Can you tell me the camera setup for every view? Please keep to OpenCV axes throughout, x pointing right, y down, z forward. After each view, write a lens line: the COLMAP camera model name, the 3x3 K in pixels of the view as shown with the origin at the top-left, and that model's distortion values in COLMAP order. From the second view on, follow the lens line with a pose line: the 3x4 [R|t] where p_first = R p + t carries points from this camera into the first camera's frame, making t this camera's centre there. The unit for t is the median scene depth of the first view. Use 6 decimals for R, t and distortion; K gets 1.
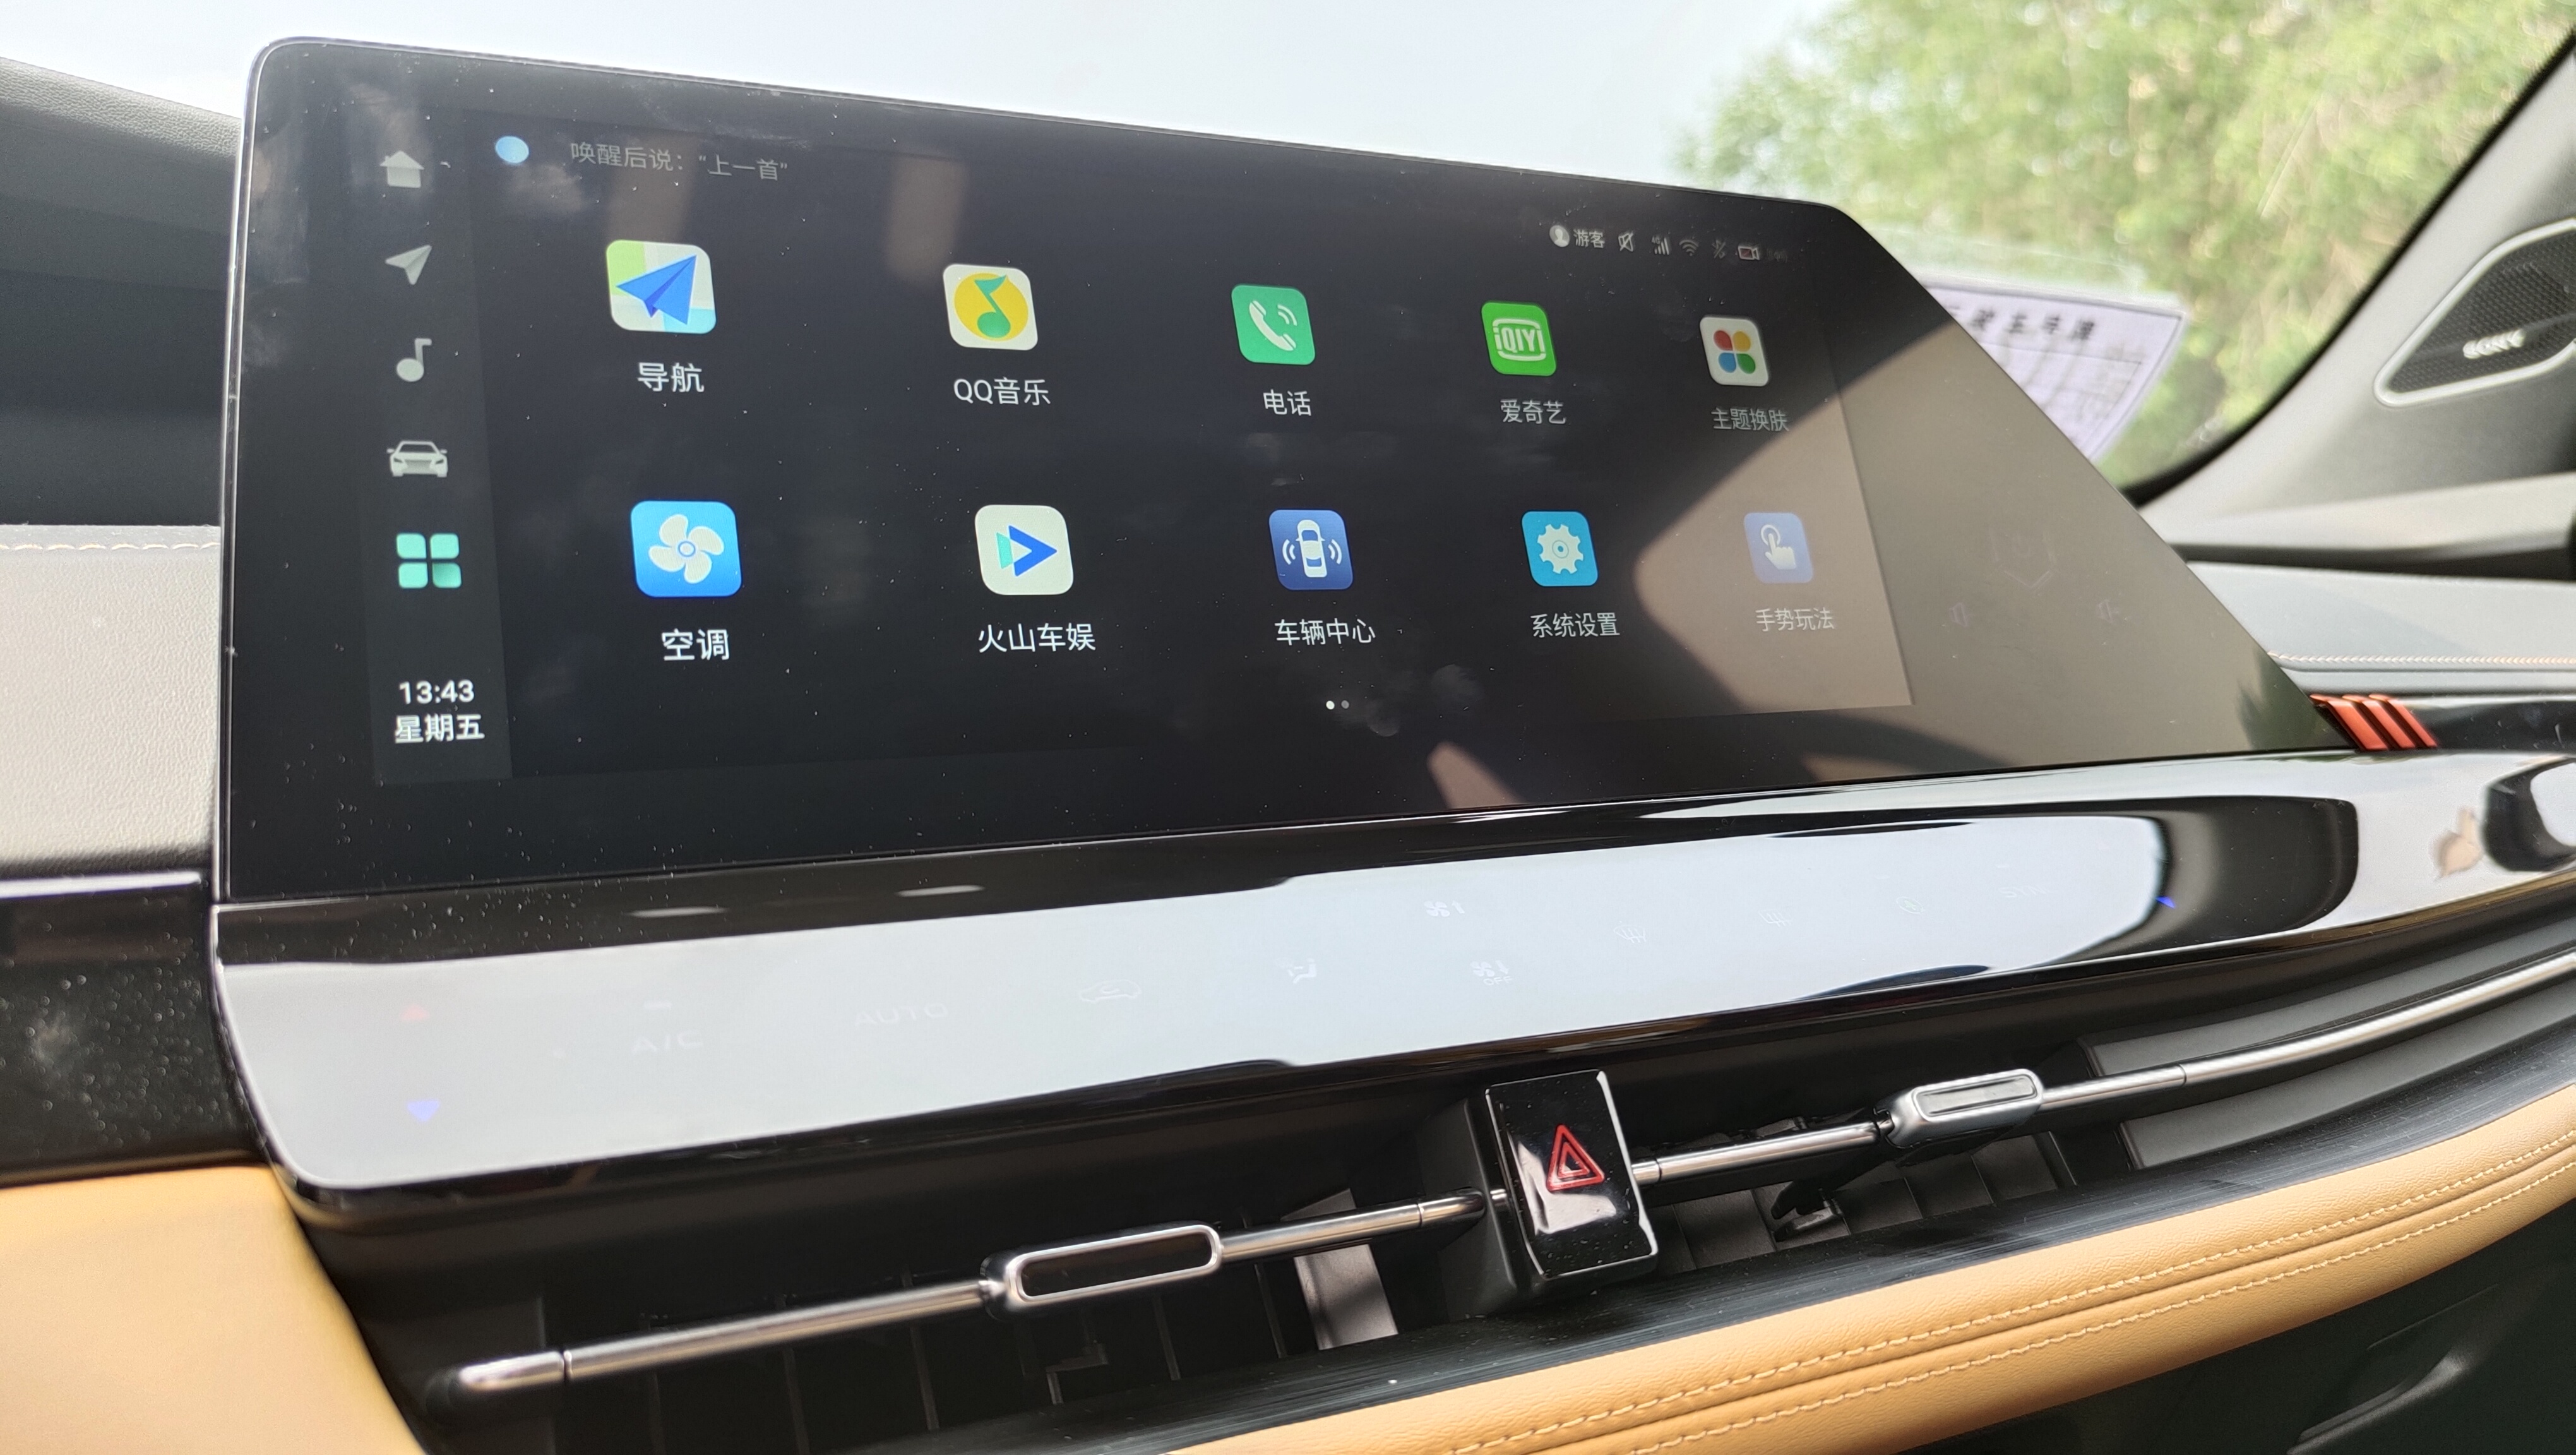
lens RADIAL K [[1925.3, 0, 1341.3], [0, 1925.3, 759.2], [0, 0, 1]] dist [0.008421, -0.003315]
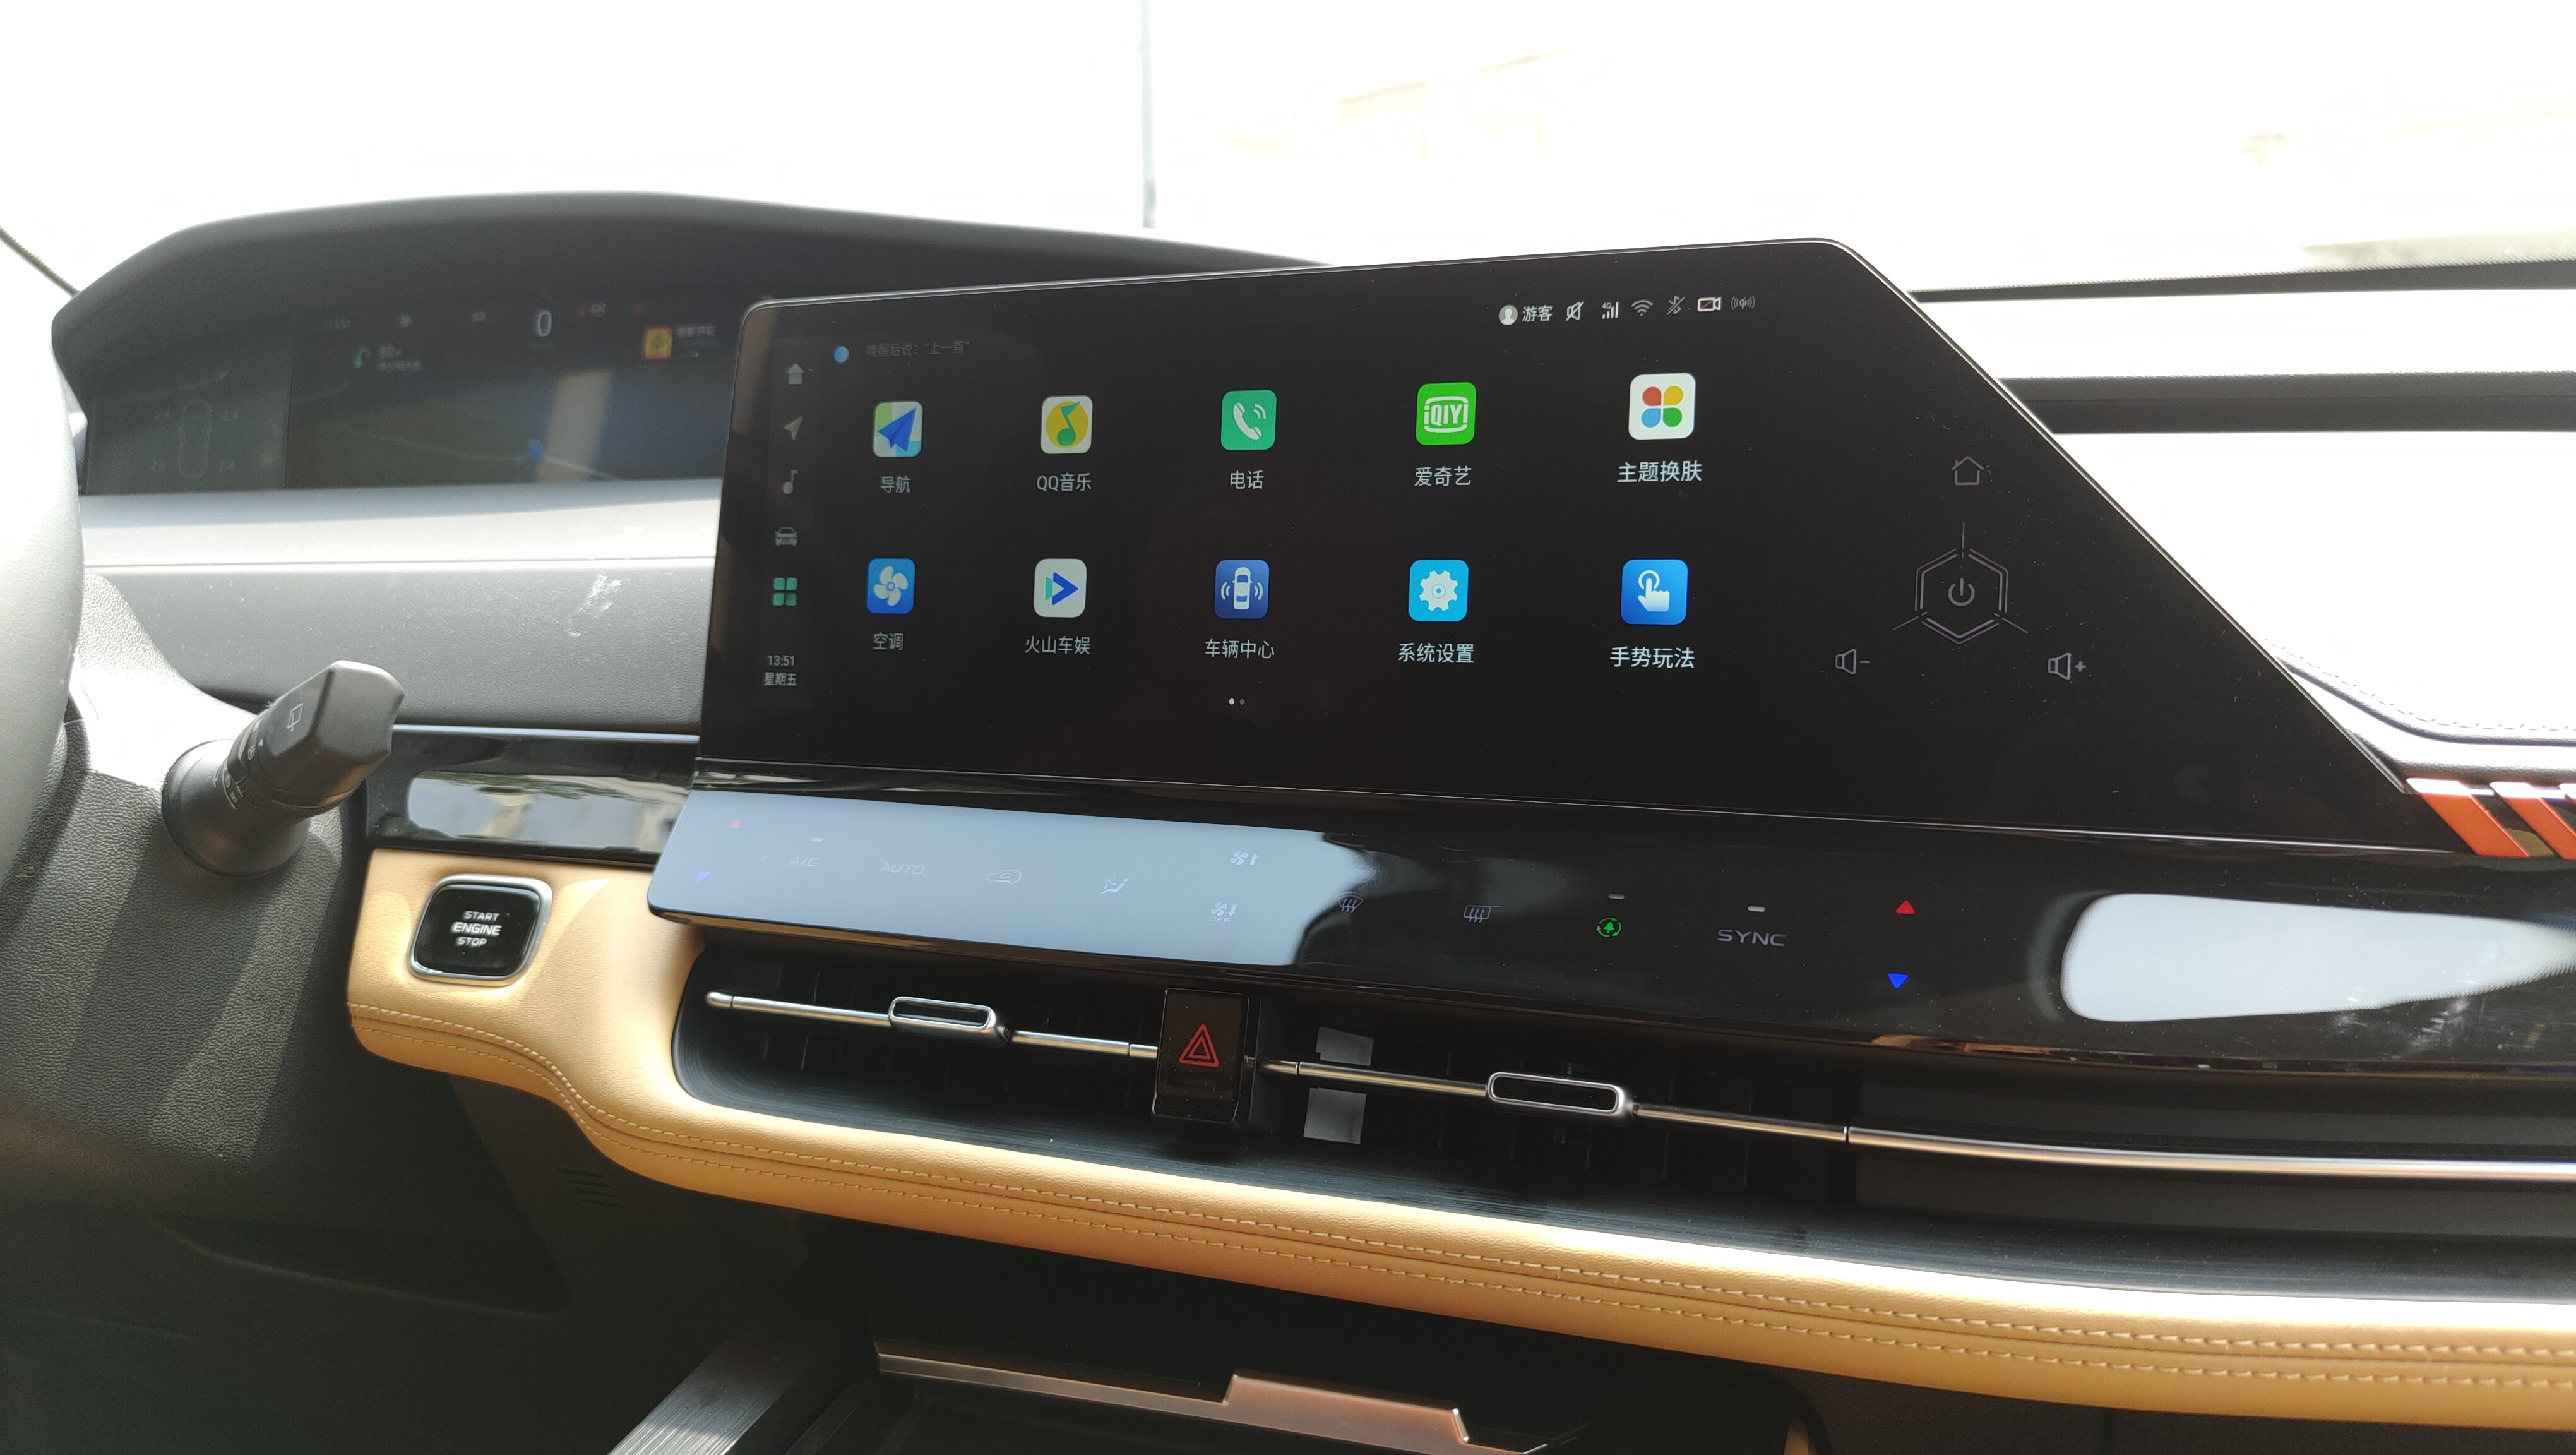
lens RADIAL K [[1851.9, 0, 1283.0], [0, 1851.9, 710.8], [0, 0, 1]] dist [0.074815, -0.087326]
pose [[0.641410, 0.177190, -0.746456, 1.070296], [0.011704, 0.970591, 0.240451, -0.358633], [0.767109, -0.162964, 0.620473, 0.150291]]
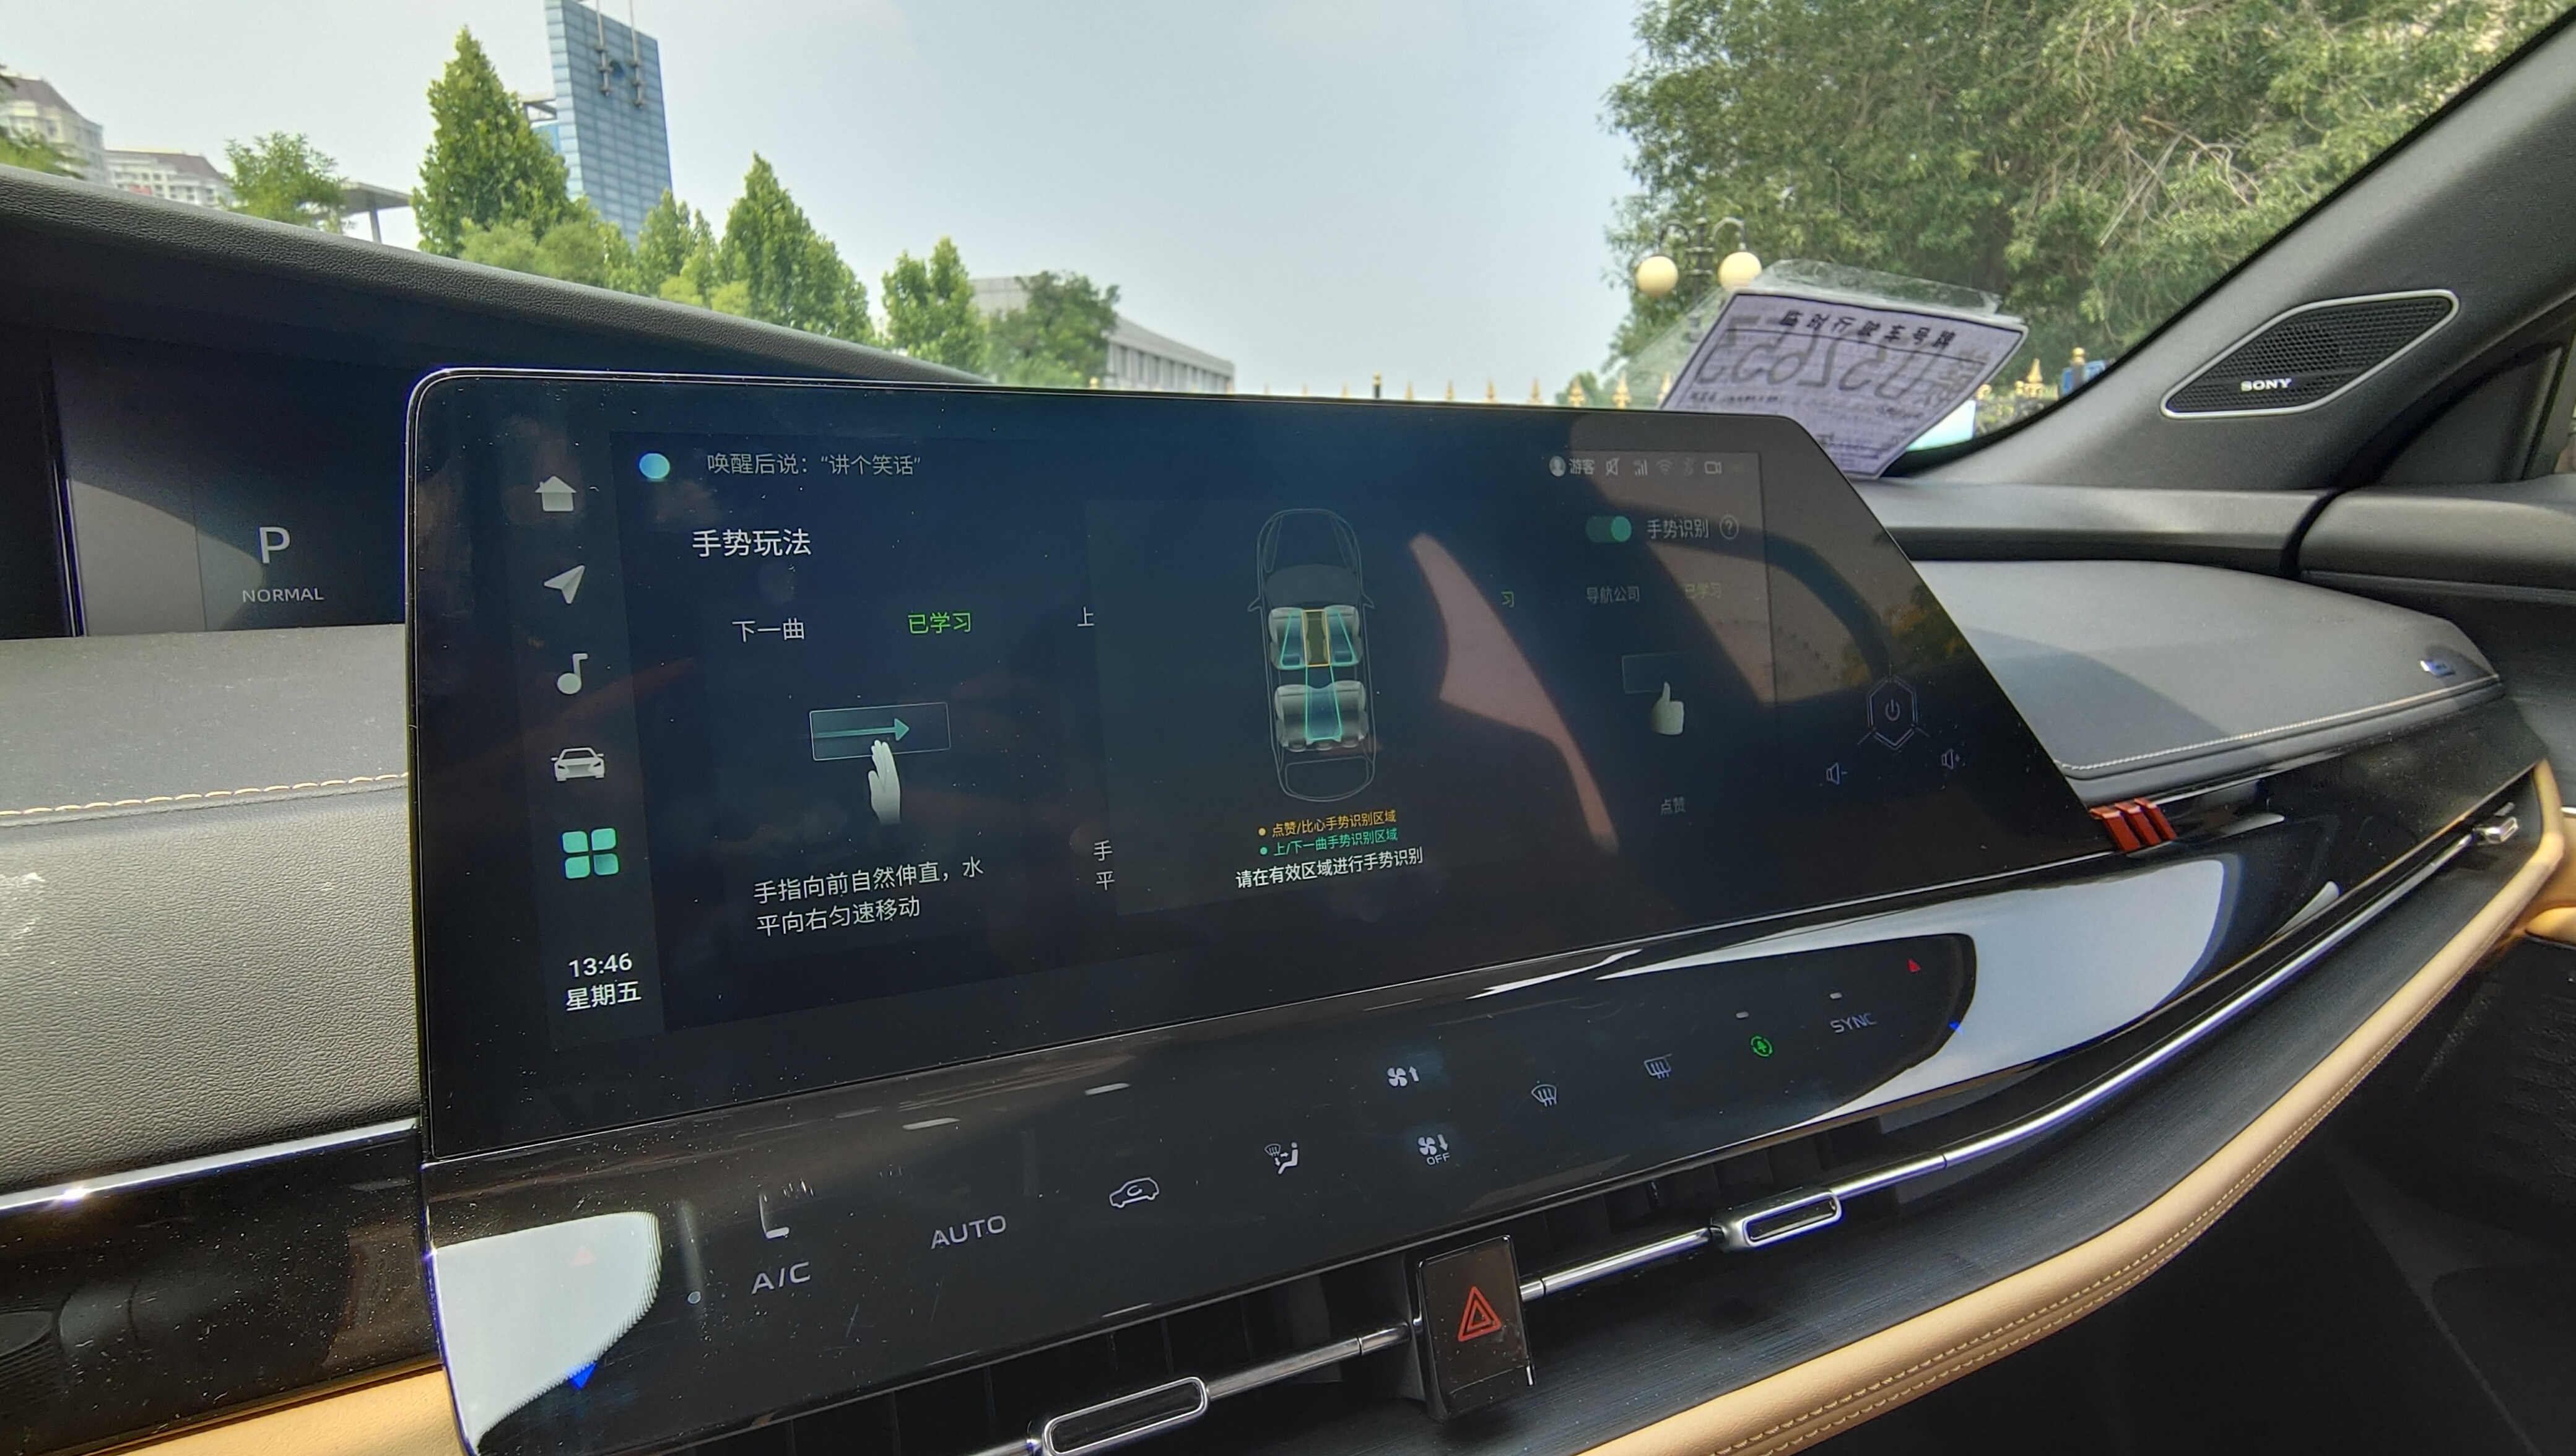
lens RADIAL K [[1229.7, 0, 1296.7], [0, 1229.7, 745.4], [0, 0, 1]] dist [0.004363, 0.000477]
pose [[0.995774, 0.085663, -0.033111, -0.008939], [-0.074961, 0.966404, 0.245852, -0.320770], [0.053059, -0.242331, 0.968742, 0.236096]]
